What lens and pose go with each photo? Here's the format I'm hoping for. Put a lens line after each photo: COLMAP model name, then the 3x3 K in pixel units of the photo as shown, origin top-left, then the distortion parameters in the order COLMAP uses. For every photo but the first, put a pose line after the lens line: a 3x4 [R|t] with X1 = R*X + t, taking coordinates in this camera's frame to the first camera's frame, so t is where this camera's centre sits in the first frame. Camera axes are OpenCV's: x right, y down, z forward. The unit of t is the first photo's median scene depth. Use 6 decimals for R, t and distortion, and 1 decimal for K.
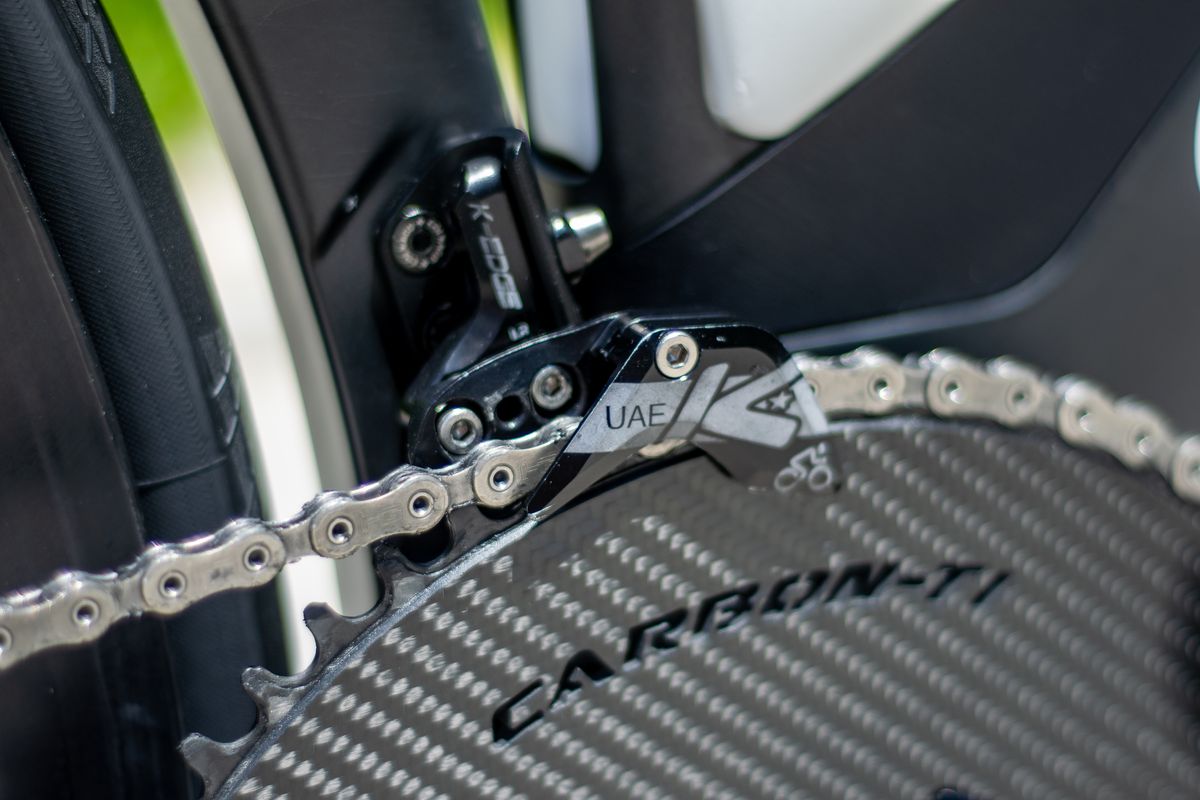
lens RADIAL K [[2595.3, 0, 600.0], [0, 2595.3, 400.0], [0, 0, 1]] dist [-0.046681, -0.190824]
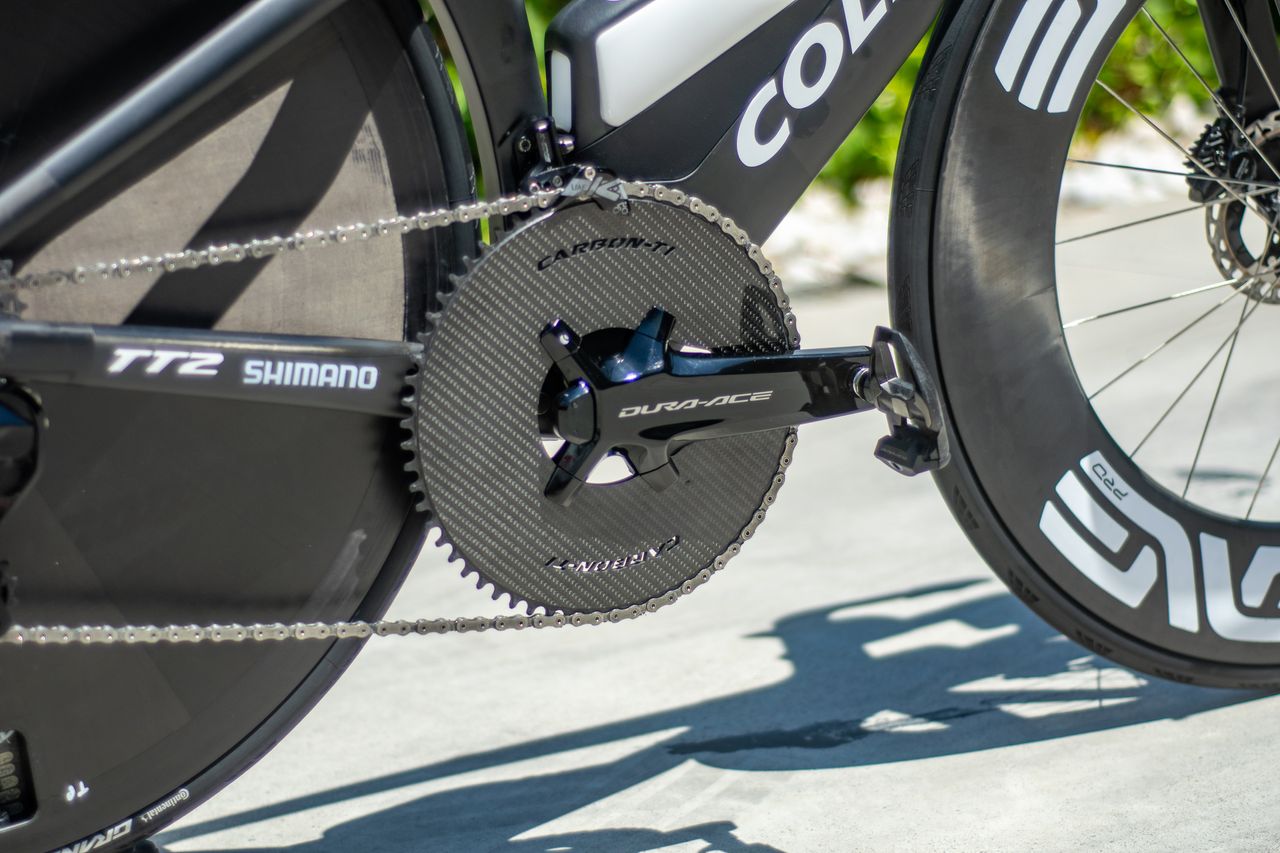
lens RADIAL K [[2761.9, 0, 640.0], [0, 2761.9, 426.5], [0, 0, 1]] dist [0.013877, 0.072607]
pose [[0.996512, 0.060689, 0.057278, -0.109511], [-0.054991, 0.993833, -0.096294, 0.749195], [-0.062769, 0.092808, 0.993704, -3.085818]]
